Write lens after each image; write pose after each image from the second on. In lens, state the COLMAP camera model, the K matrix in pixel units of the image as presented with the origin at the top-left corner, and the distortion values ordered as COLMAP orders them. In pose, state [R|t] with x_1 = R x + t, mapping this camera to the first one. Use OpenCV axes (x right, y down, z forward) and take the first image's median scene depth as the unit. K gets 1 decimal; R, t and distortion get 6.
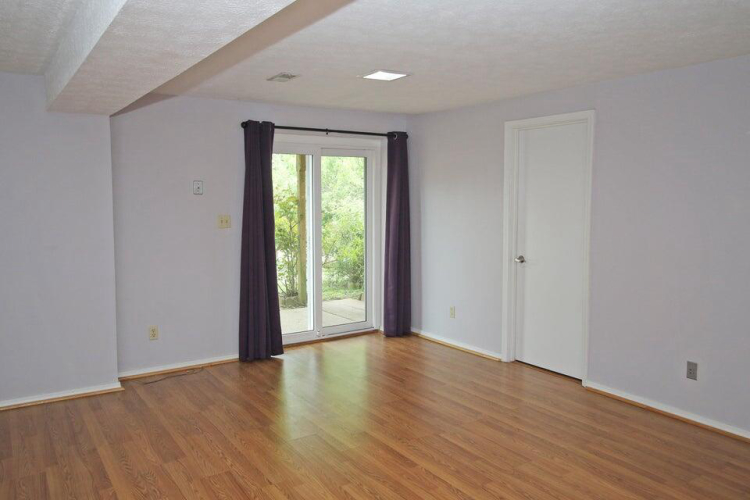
lens RADIAL K [[587.1, 0, 364.3], [0, 587.1, 248.9], [0, 0, 1]] dist [0.000935, 0.003157]
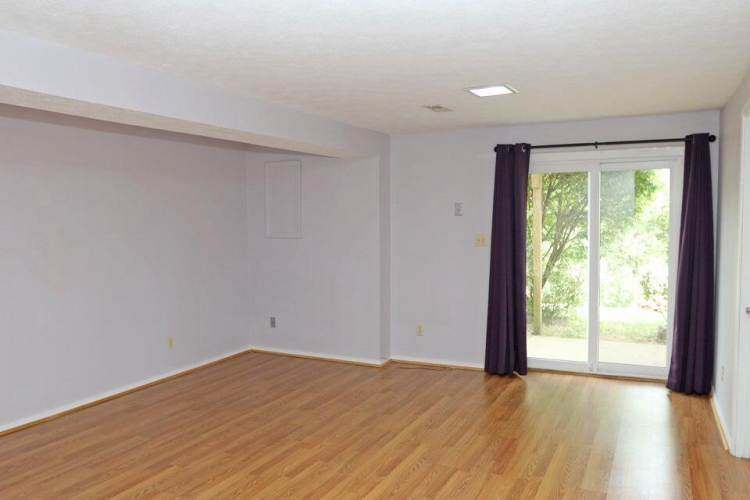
lens RADIAL K [[587.1, 0, 364.3], [0, 587.1, 248.9], [0, 0, 1]] dist [0.000935, 0.003157]
pose [[0.506933, 0.043131, -0.860906, 0.599333], [-0.074868, 0.997176, 0.005873, -0.020812], [0.858728, 0.061477, 0.508730, 0.268229]]
